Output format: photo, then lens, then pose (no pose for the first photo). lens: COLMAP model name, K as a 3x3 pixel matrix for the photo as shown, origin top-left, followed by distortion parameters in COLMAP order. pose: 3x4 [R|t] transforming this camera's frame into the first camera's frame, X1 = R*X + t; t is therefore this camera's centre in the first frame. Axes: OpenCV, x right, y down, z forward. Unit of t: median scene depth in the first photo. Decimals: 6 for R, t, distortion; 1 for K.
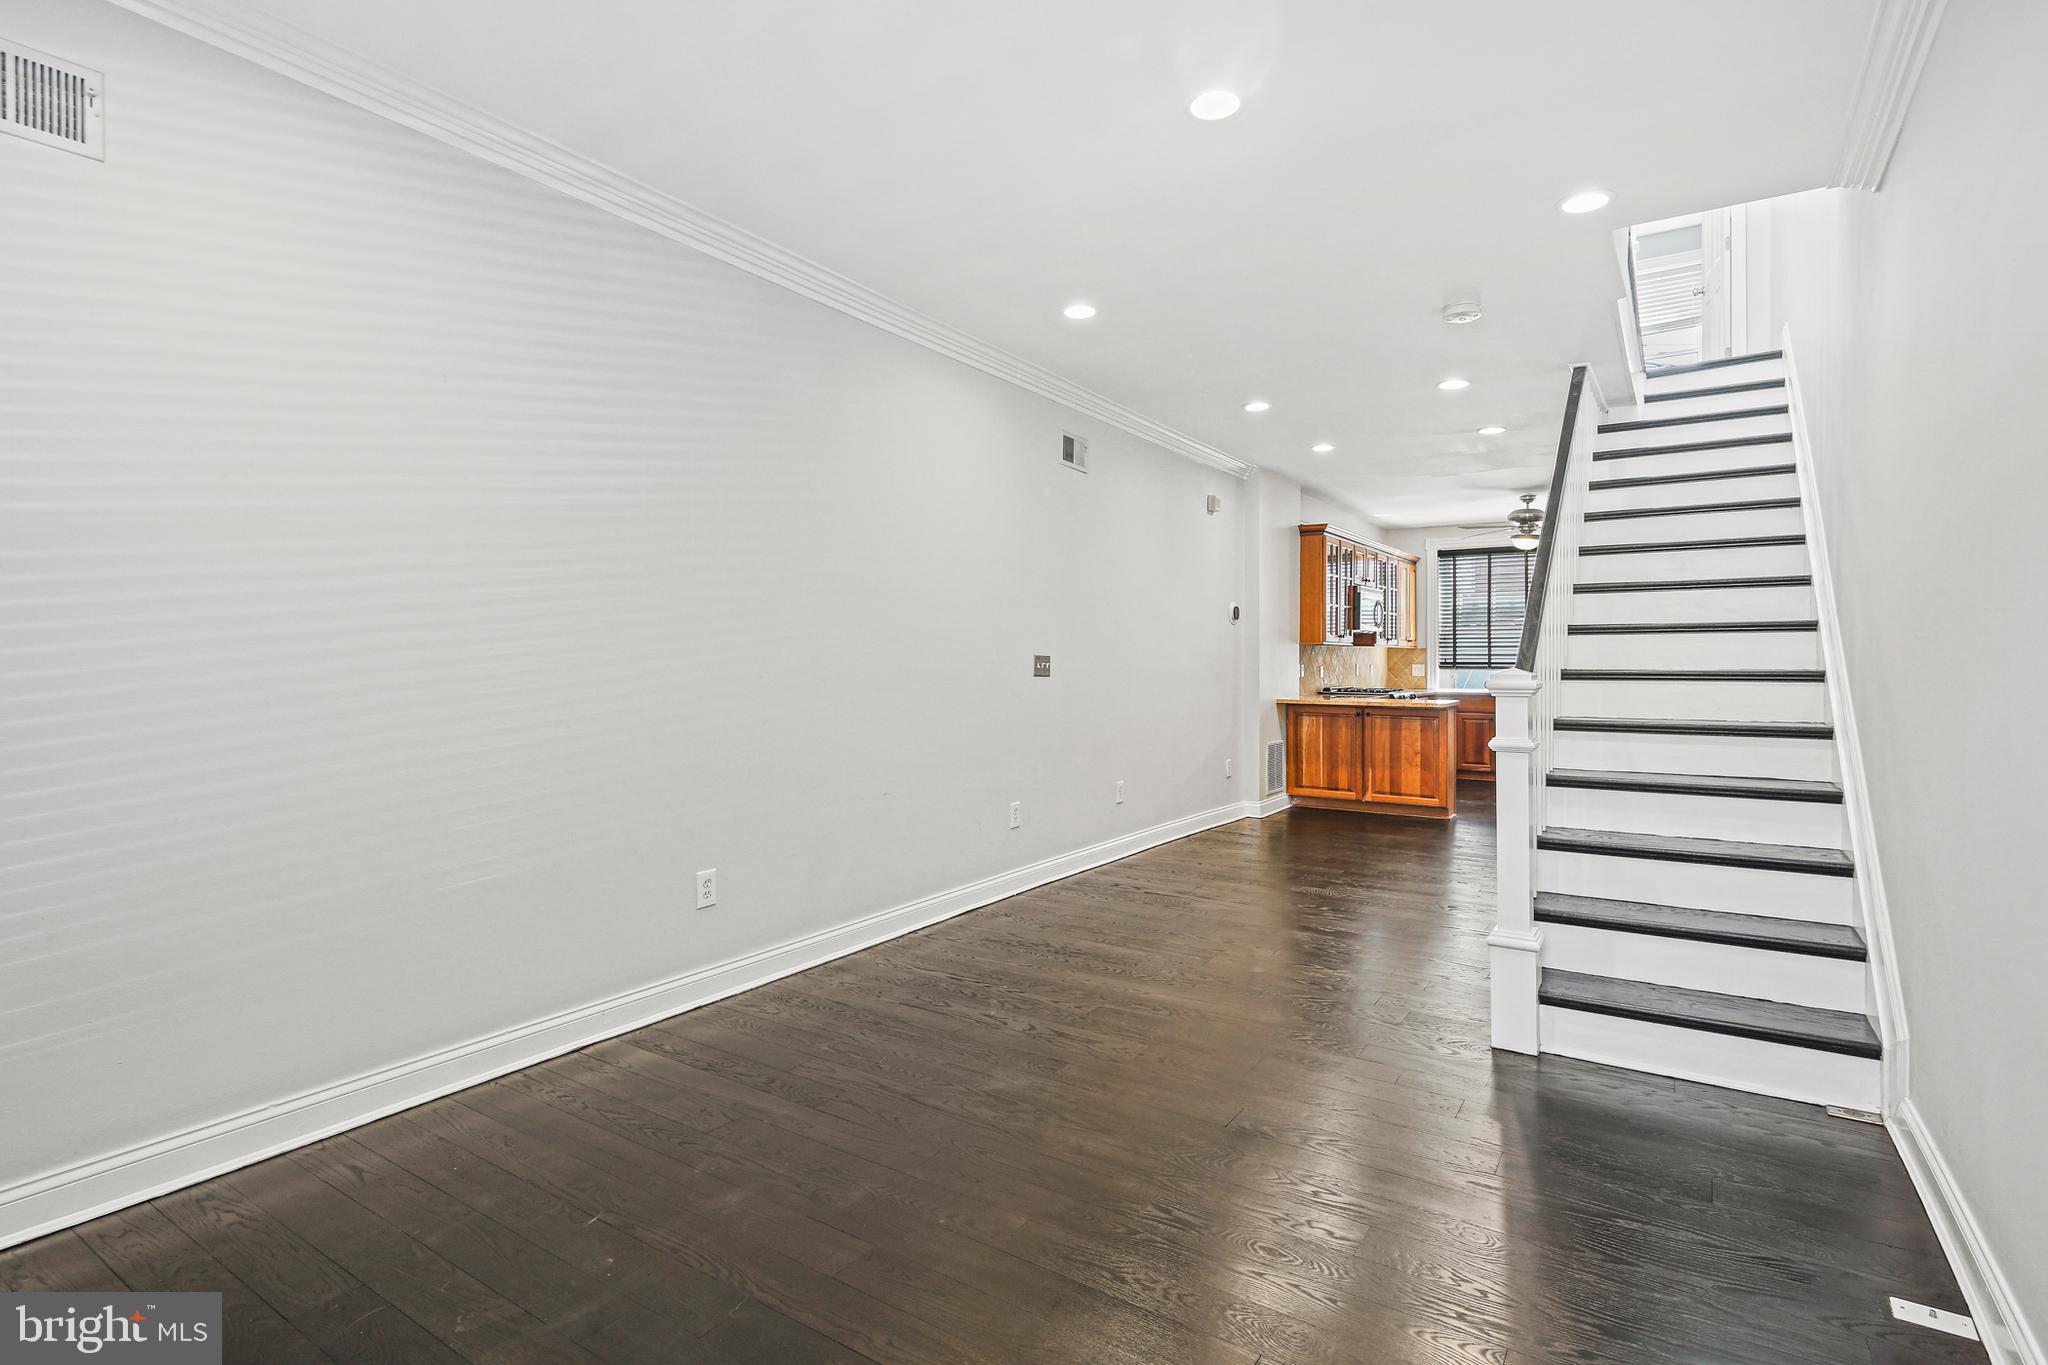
lens RADIAL K [[1001.7, 0, 1039.5], [0, 1001.7, 654.4], [0, 0, 1]] dist [0.003609, -0.004237]
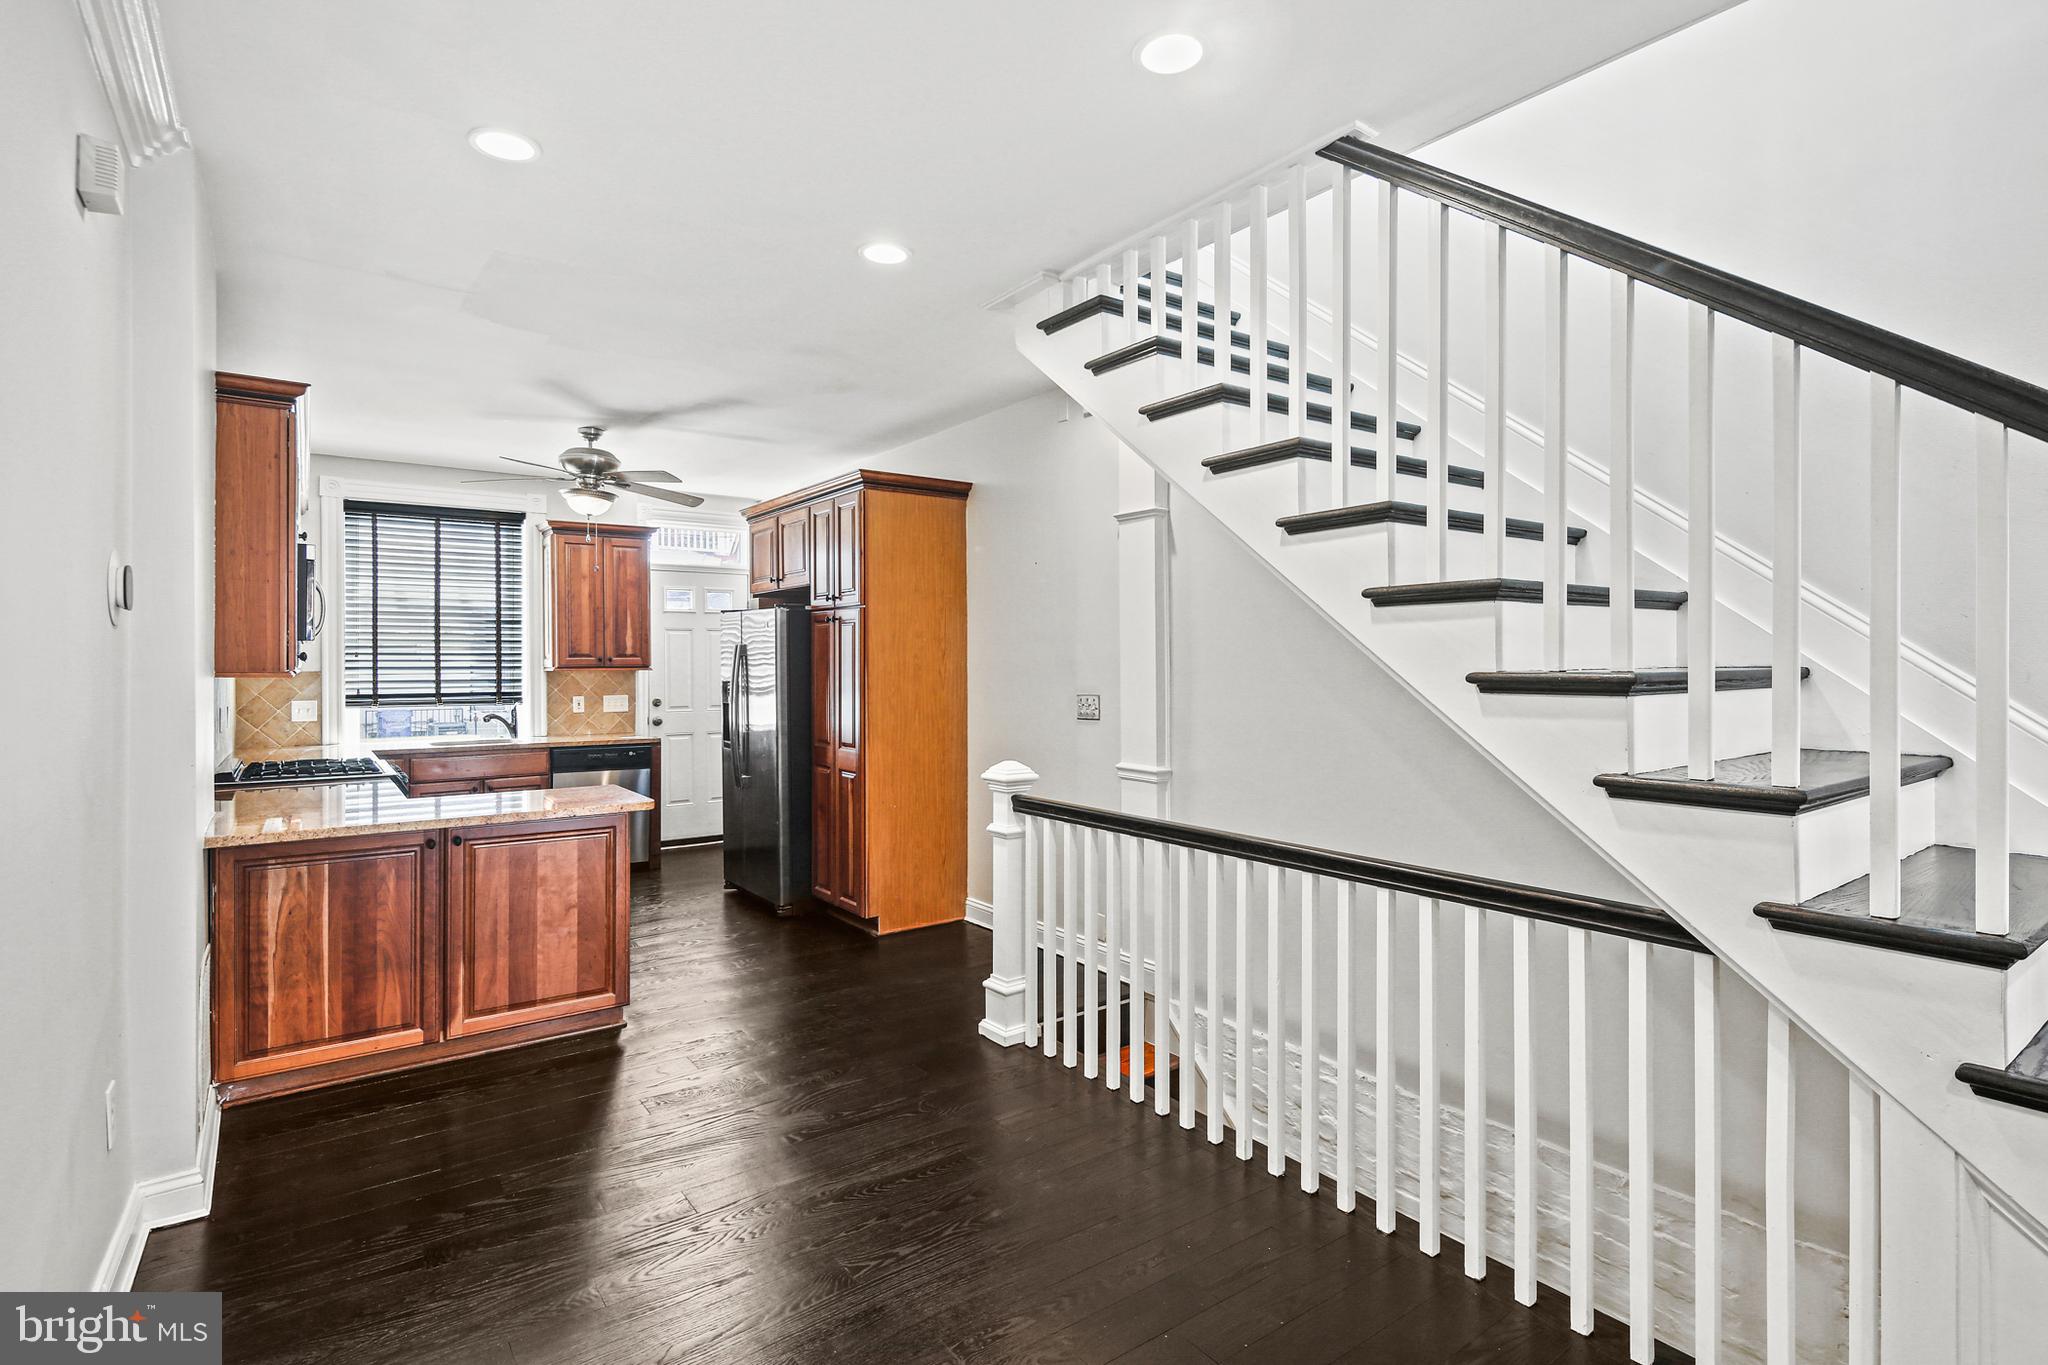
lens RADIAL K [[1001.7, 0, 1033.5], [0, 1001.7, 661.6], [0, 0, 1]] dist [0.003609, -0.004237]
pose [[0.367439, -0.002281, 0.930045, 0.014099], [-0.000268, 0.999997, 0.002558, -0.018272], [-0.930048, -0.001189, 0.367437, 0.586580]]
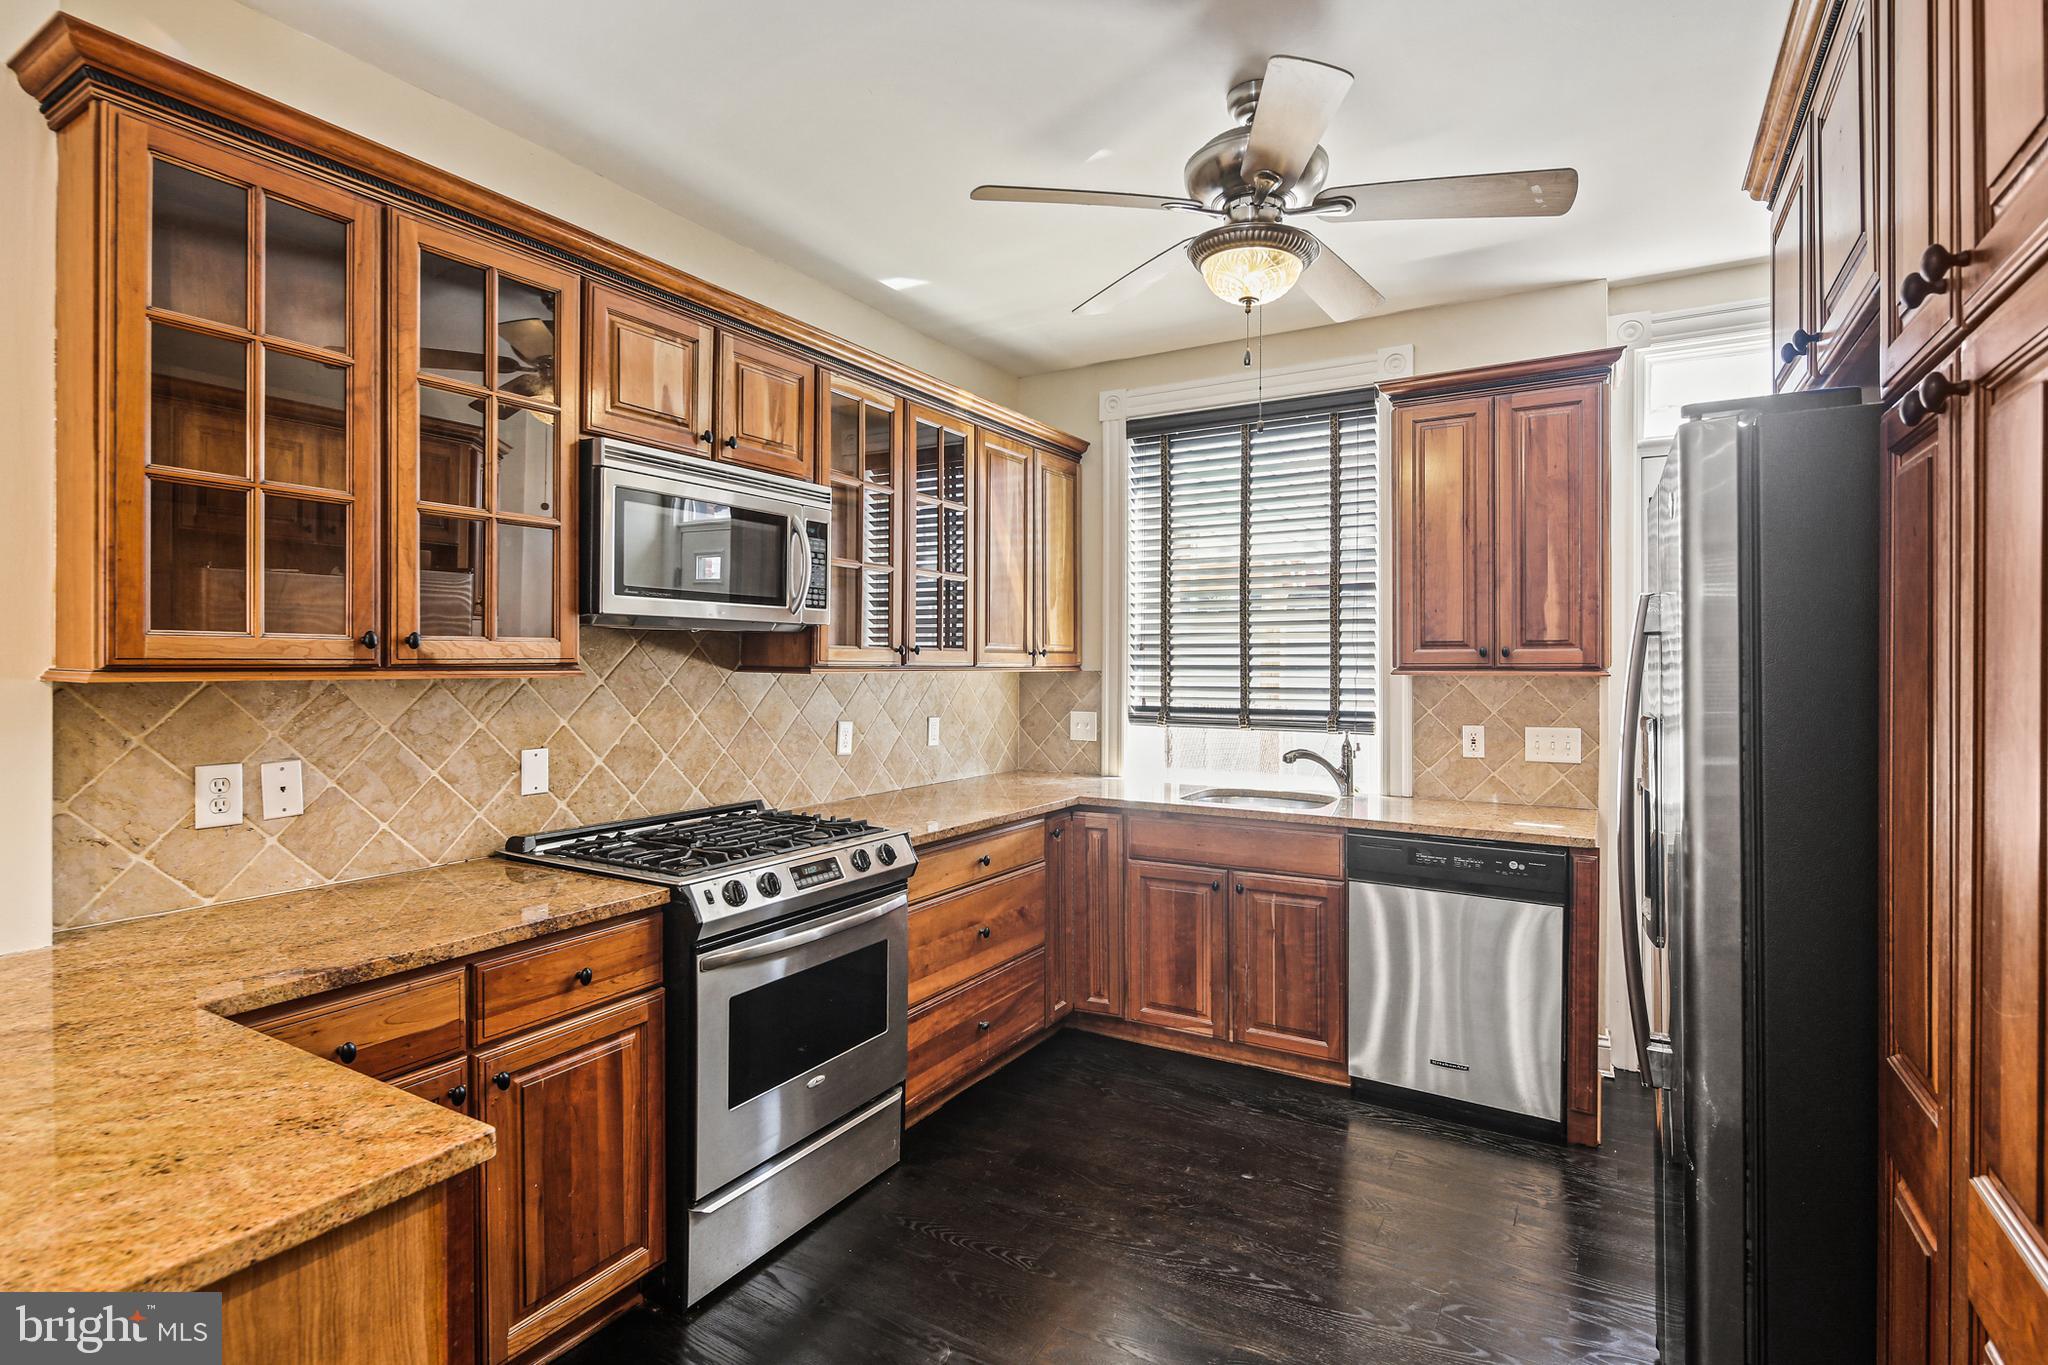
lens RADIAL K [[1001.7, 0, 1016.9], [0, 1001.7, 669.6], [0, 0, 1]] dist [0.003609, -0.004237]
pose [[0.999628, 0.001771, 0.027212, 0.476229], [-0.001993, 0.999965, 0.008136, -0.013630], [-0.027196, -0.008187, 0.999597, 0.843440]]
